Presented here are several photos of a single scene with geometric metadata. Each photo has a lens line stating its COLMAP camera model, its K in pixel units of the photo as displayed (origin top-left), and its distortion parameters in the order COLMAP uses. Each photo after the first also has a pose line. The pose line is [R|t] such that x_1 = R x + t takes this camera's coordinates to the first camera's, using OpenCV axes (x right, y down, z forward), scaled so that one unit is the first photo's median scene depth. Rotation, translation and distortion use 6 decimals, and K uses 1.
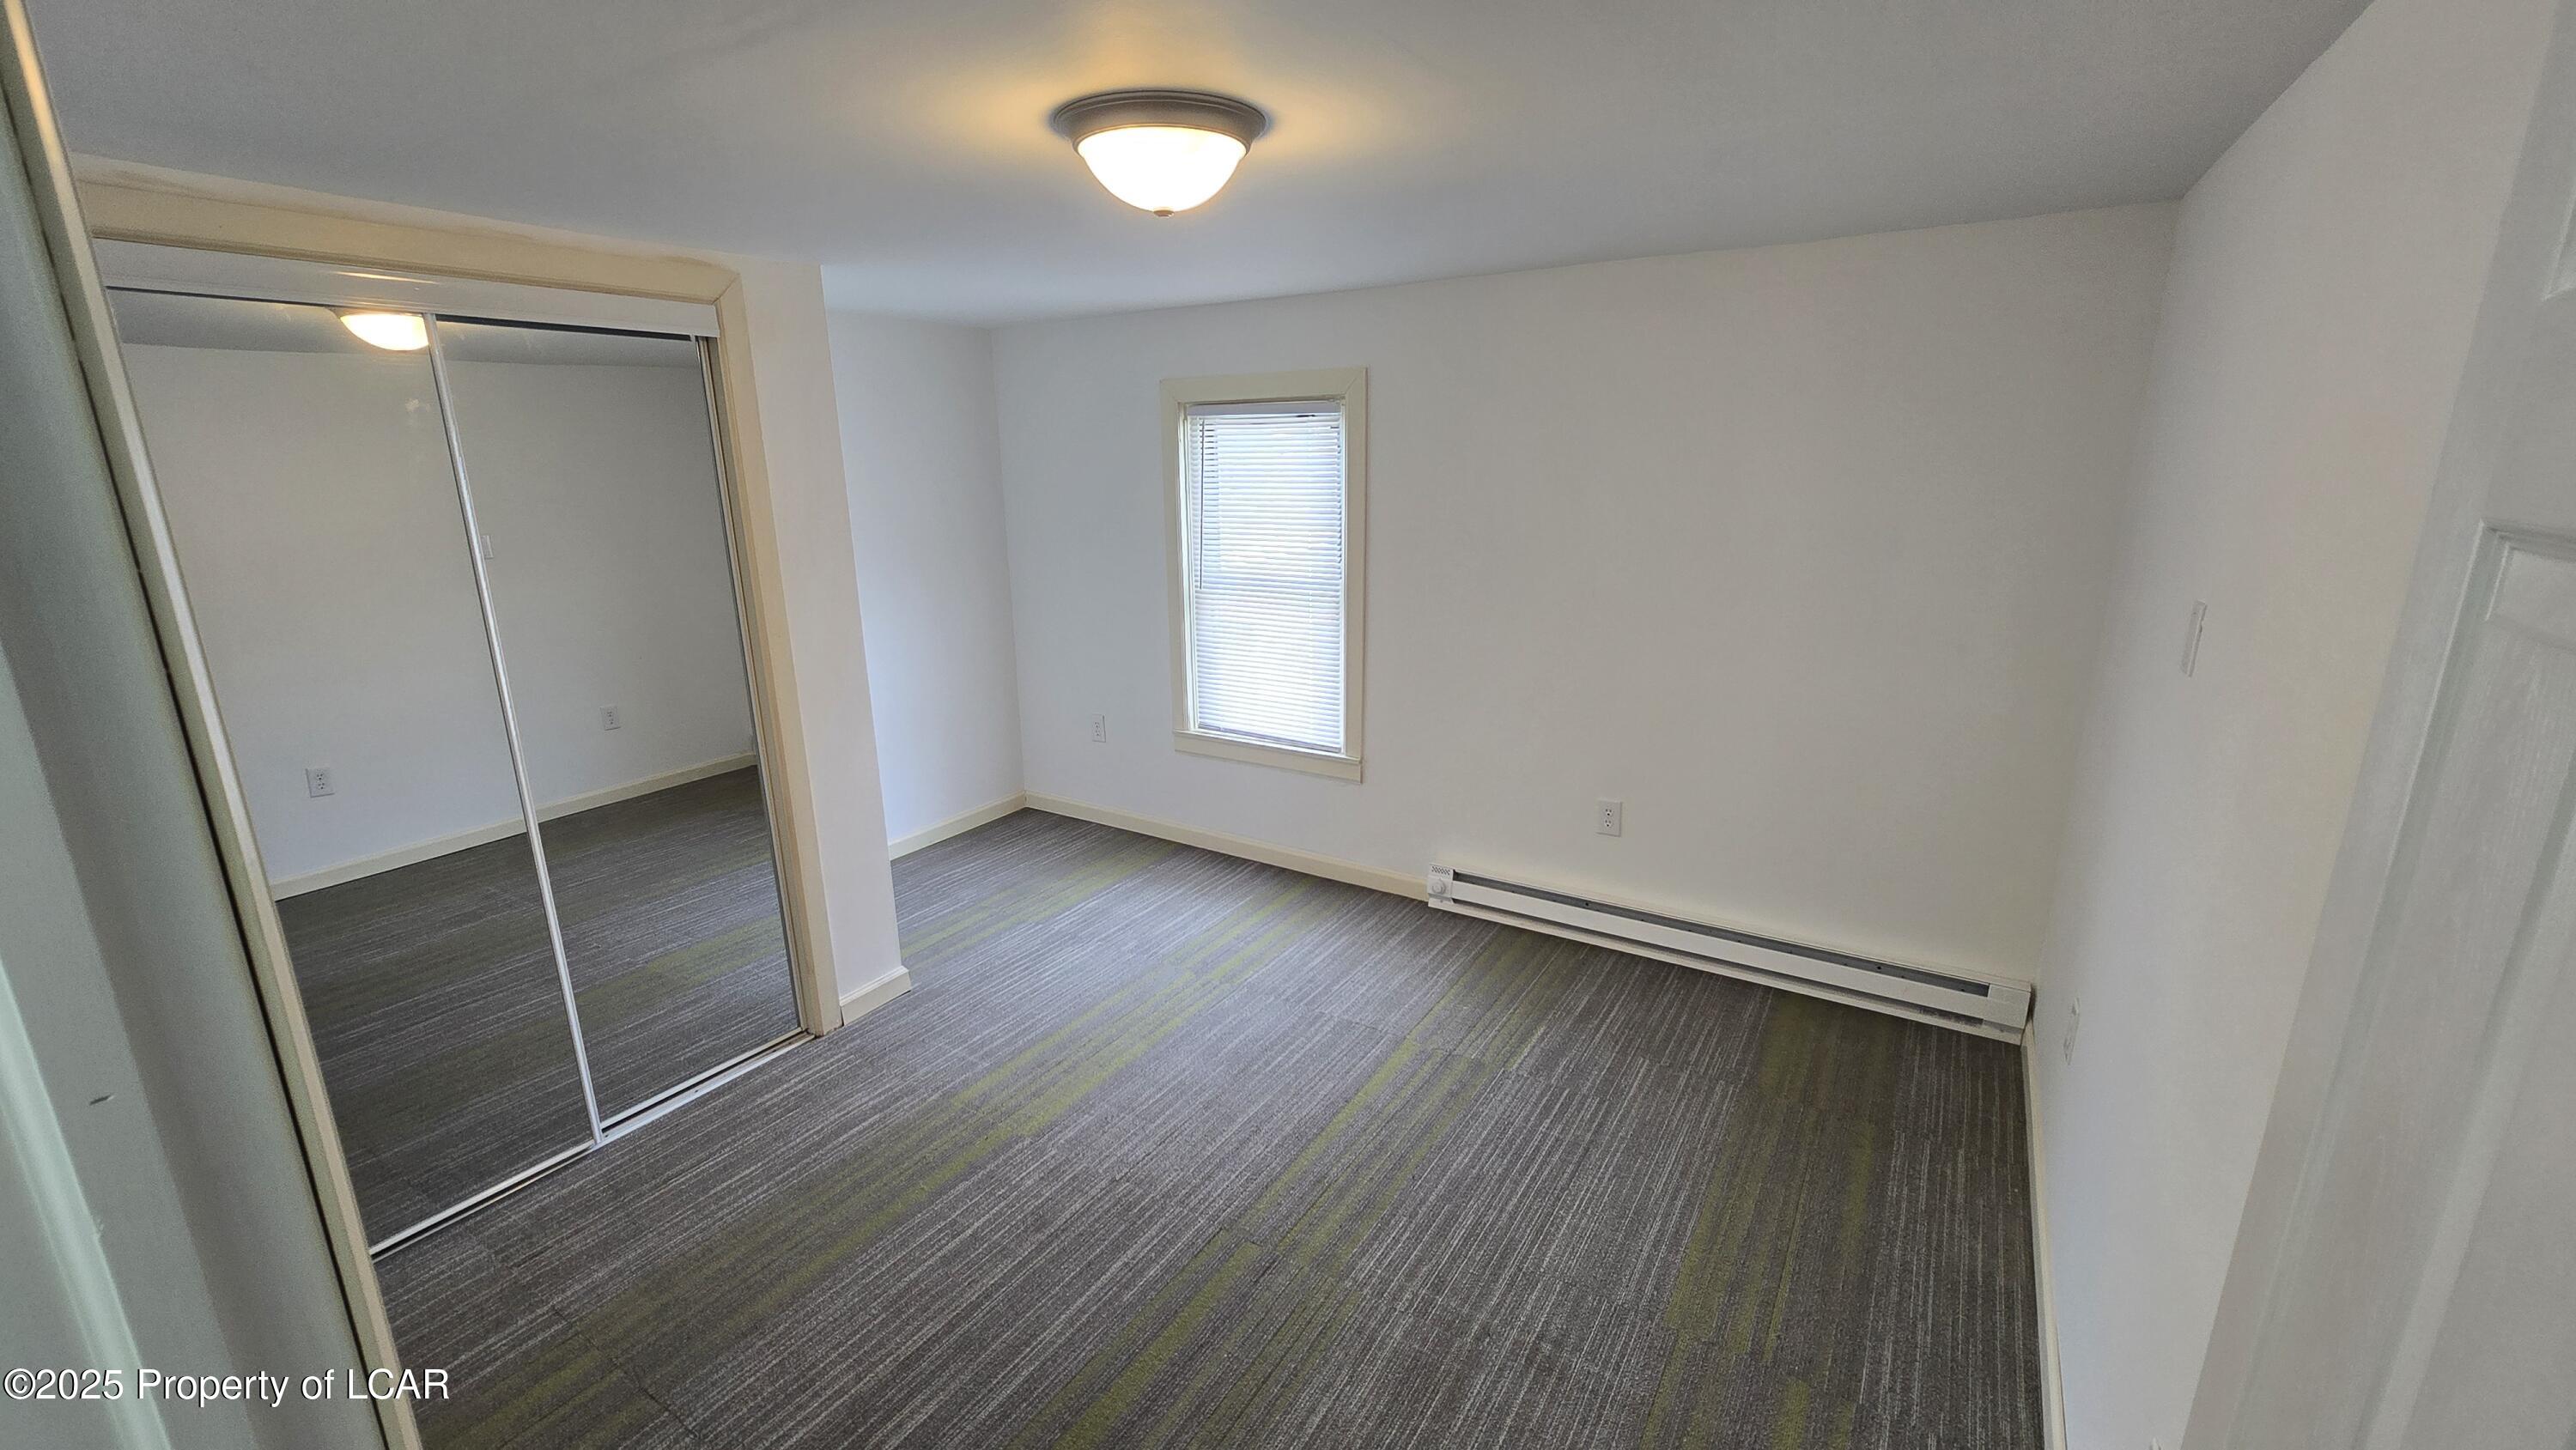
lens RADIAL K [[1051.1, 0, 1280.3], [0, 1051.1, 722.2], [0, 0, 1]] dist [-0.003013, 0.000586]
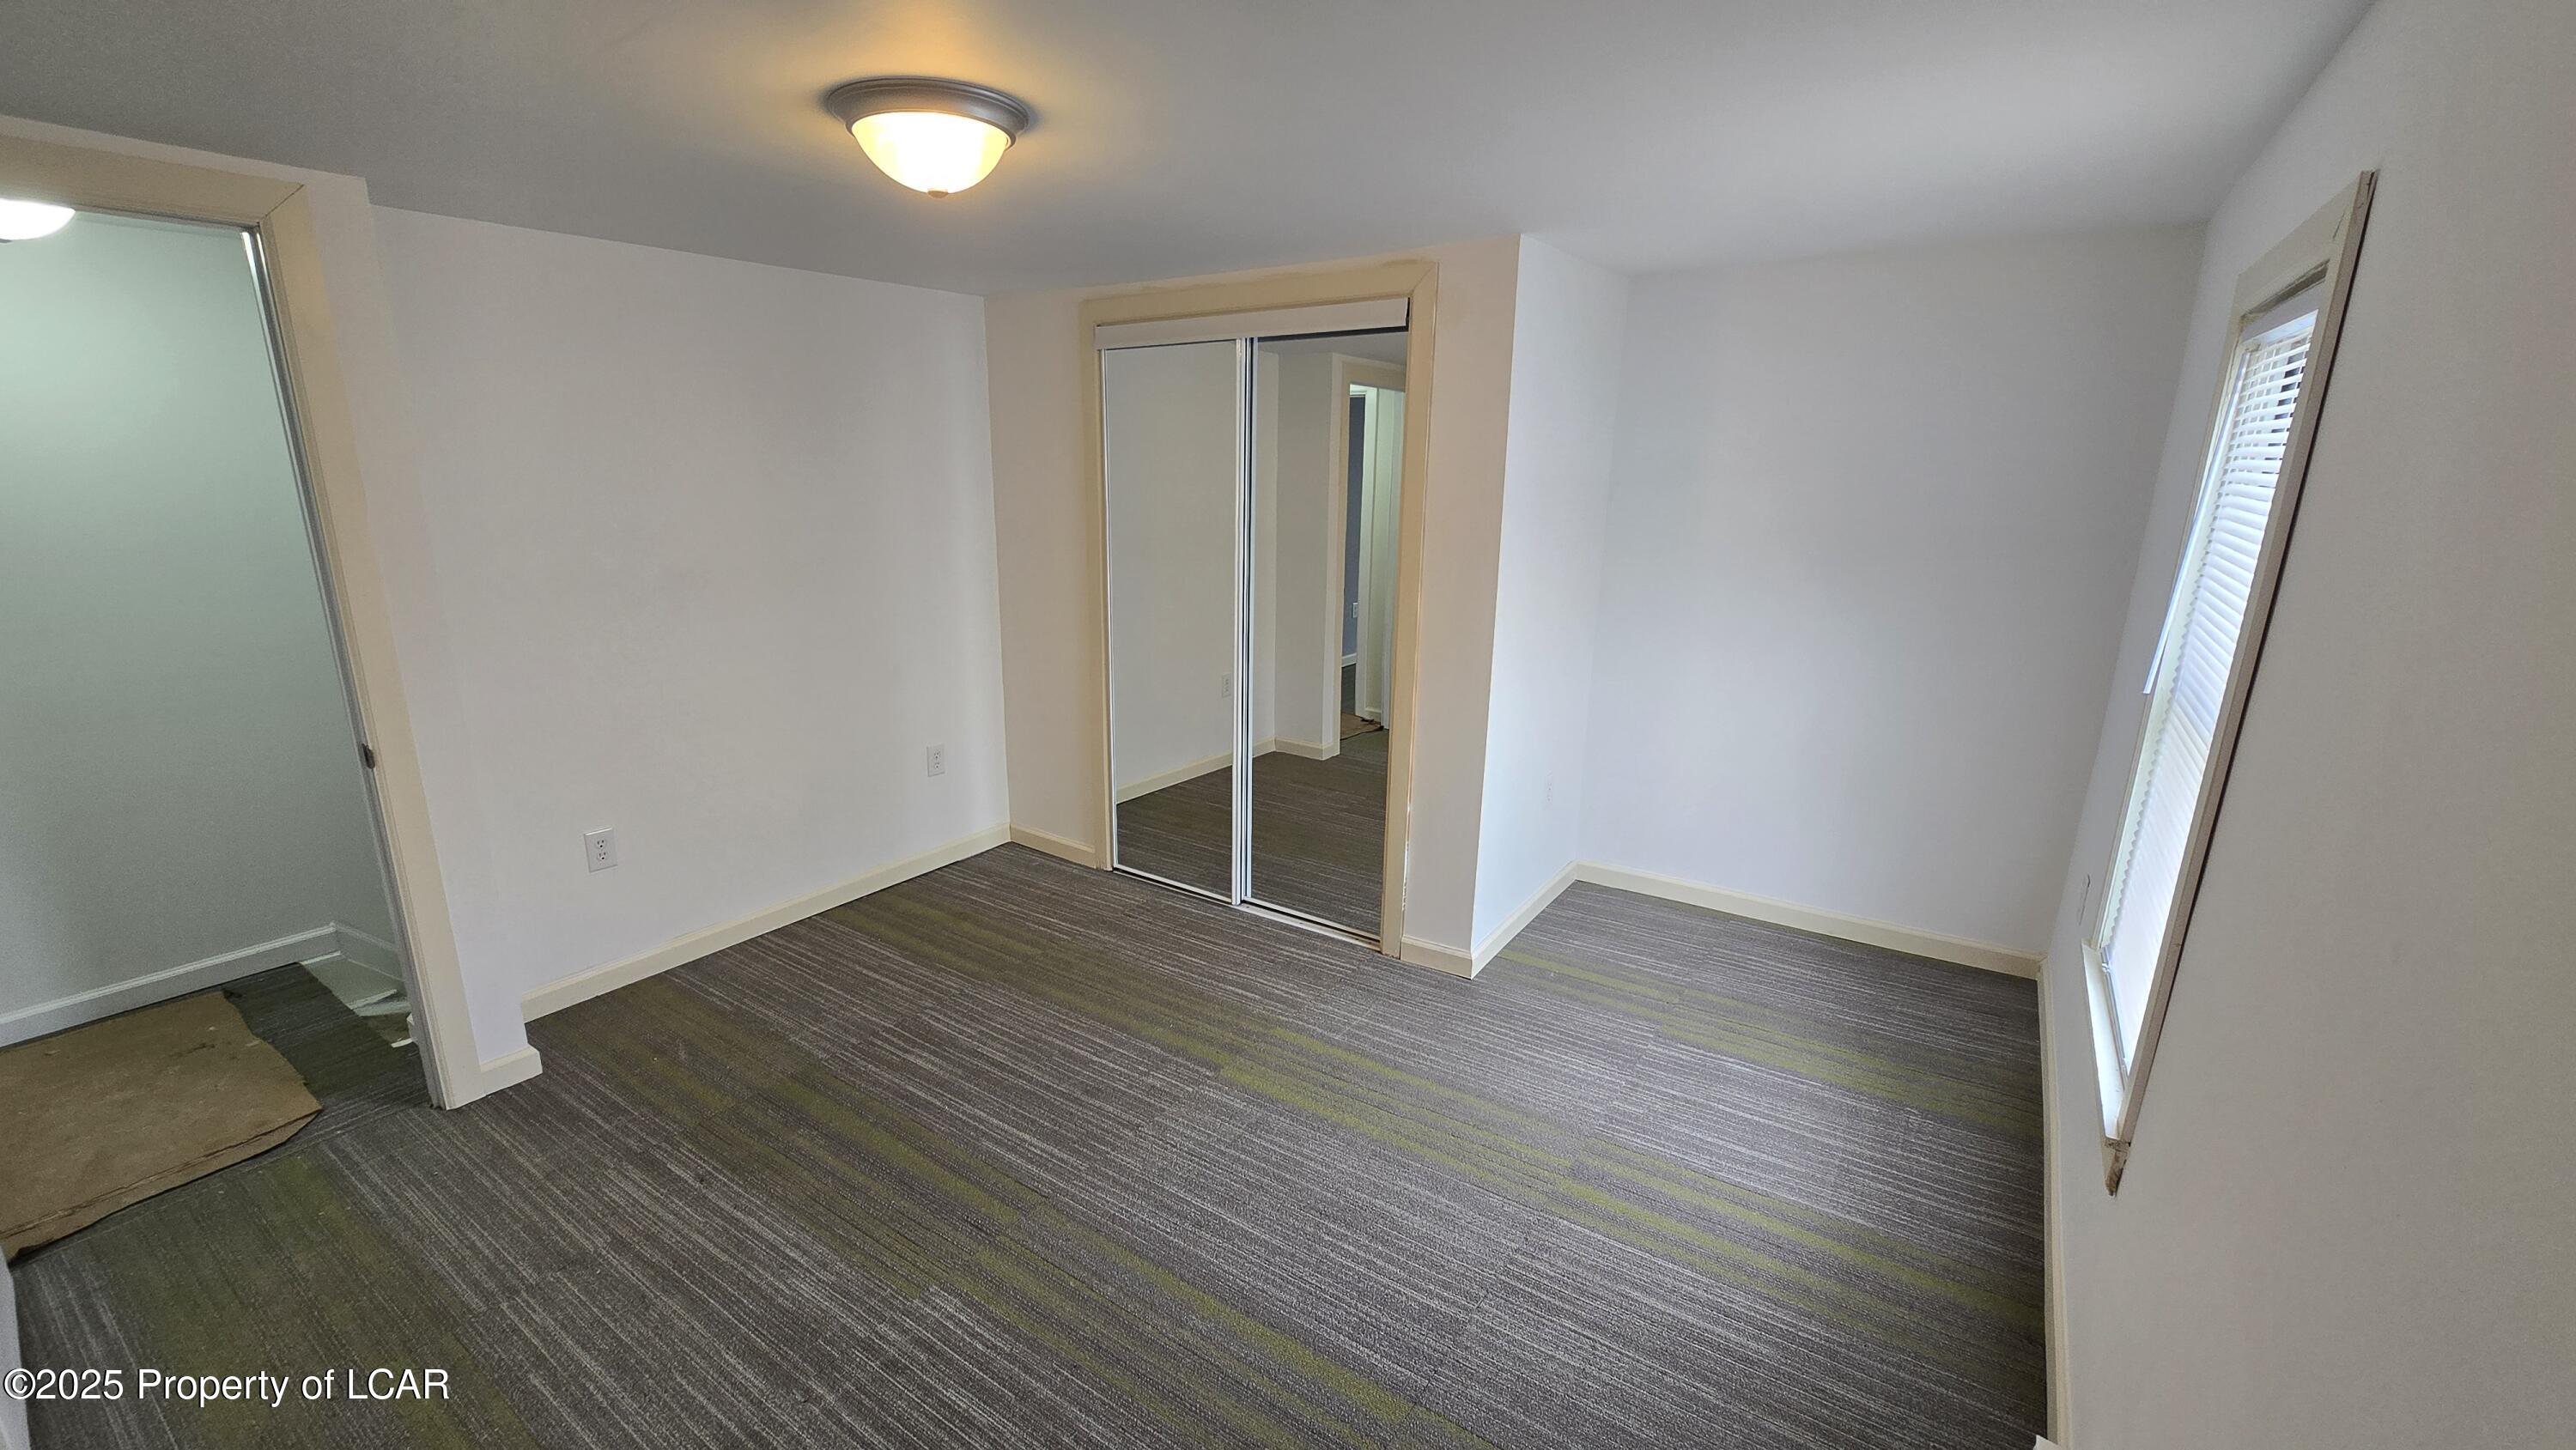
lens RADIAL K [[1051.1, 0, 1272.1], [0, 1051.1, 737.4], [0, 0, 1]] dist [-0.003013, 0.000586]
pose [[-0.039291, 0.268114, -0.962586, 0.662761], [-0.249667, 0.930140, 0.269268, -0.212794], [0.967534, 0.250906, 0.030393, 0.900728]]
